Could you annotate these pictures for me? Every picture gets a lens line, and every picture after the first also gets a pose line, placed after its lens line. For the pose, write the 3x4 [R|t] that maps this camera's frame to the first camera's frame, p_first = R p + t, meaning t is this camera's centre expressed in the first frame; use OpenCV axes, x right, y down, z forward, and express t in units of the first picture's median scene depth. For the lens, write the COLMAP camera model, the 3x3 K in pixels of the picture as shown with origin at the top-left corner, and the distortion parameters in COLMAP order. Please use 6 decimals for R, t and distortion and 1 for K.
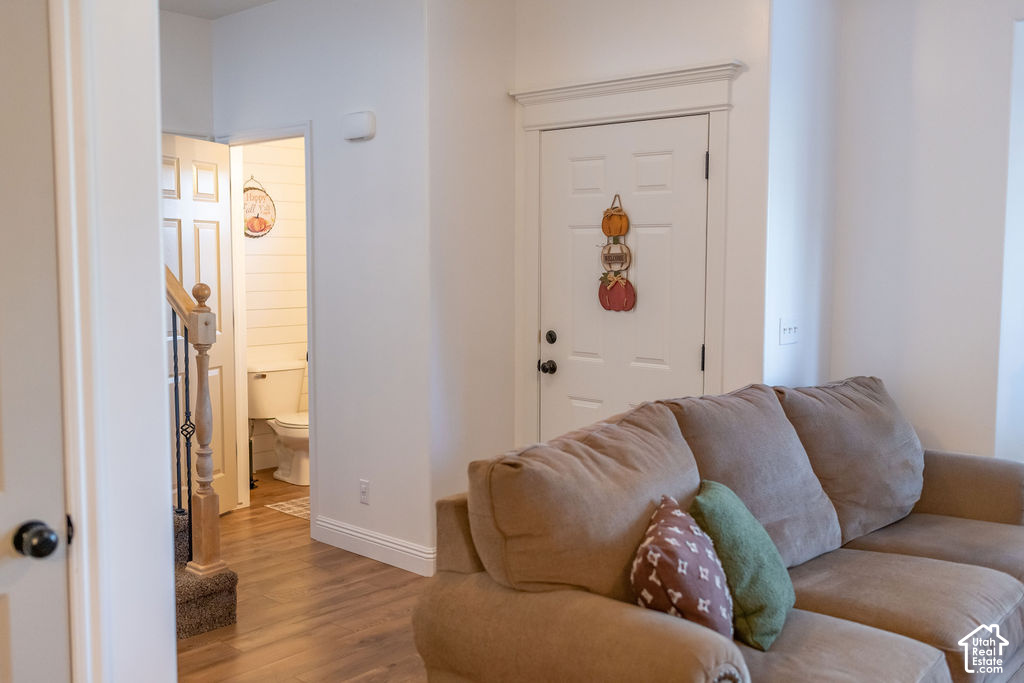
lens RADIAL K [[977.3, 0, 512.0], [0, 977.3, 341.5], [0, 0, 1]] dist [-0.000870, 0.019897]
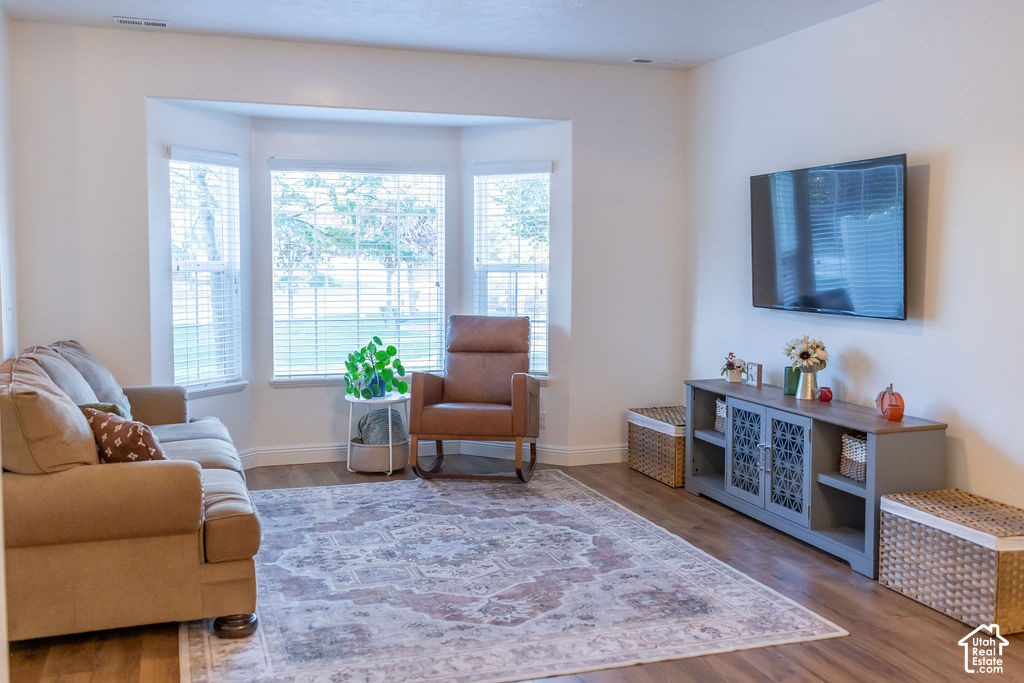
lens RADIAL K [[992.8, 0, 512.0], [0, 992.8, 341.5], [0, 0, 1]] dist [0.000819, 0.002761]
pose [[0.483958, -0.075180, 0.871856, -0.735952], [0.071123, 0.996386, 0.046439, 0.023694], [-0.872196, 0.039534, 0.487556, -0.289758]]
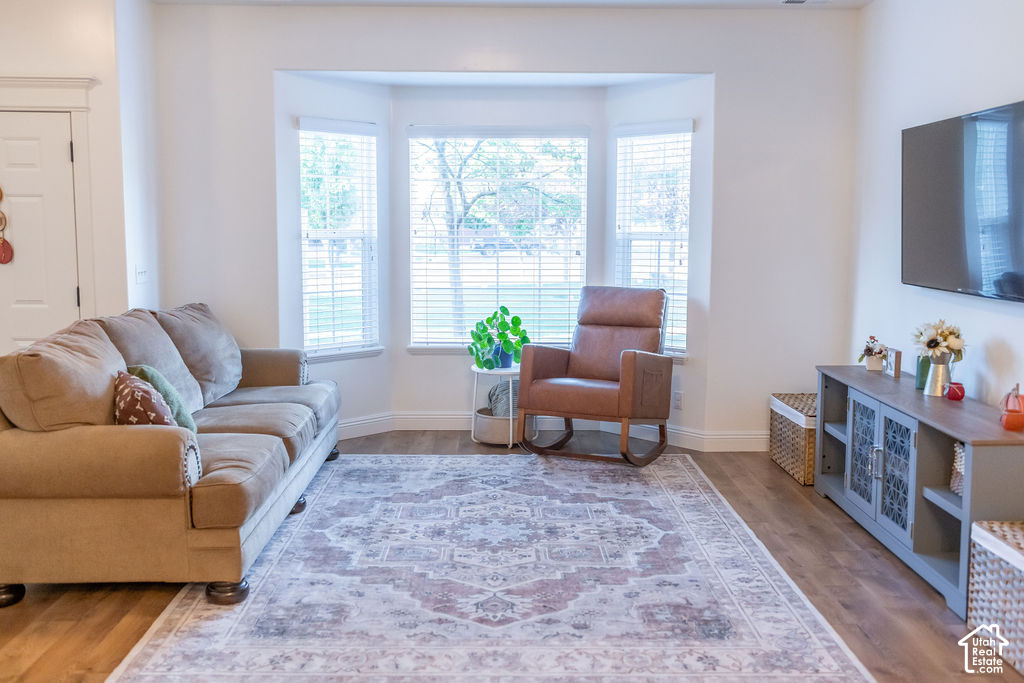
lens RADIAL K [[977.3, 0, 512.0], [0, 977.3, 341.5], [0, 0, 1]] dist [-0.000870, 0.019897]
pose [[0.731539, -0.083847, 0.676624, -0.385860], [0.056183, 0.996448, 0.062736, 0.037986], [-0.679481, -0.007879, 0.733651, -0.525414]]
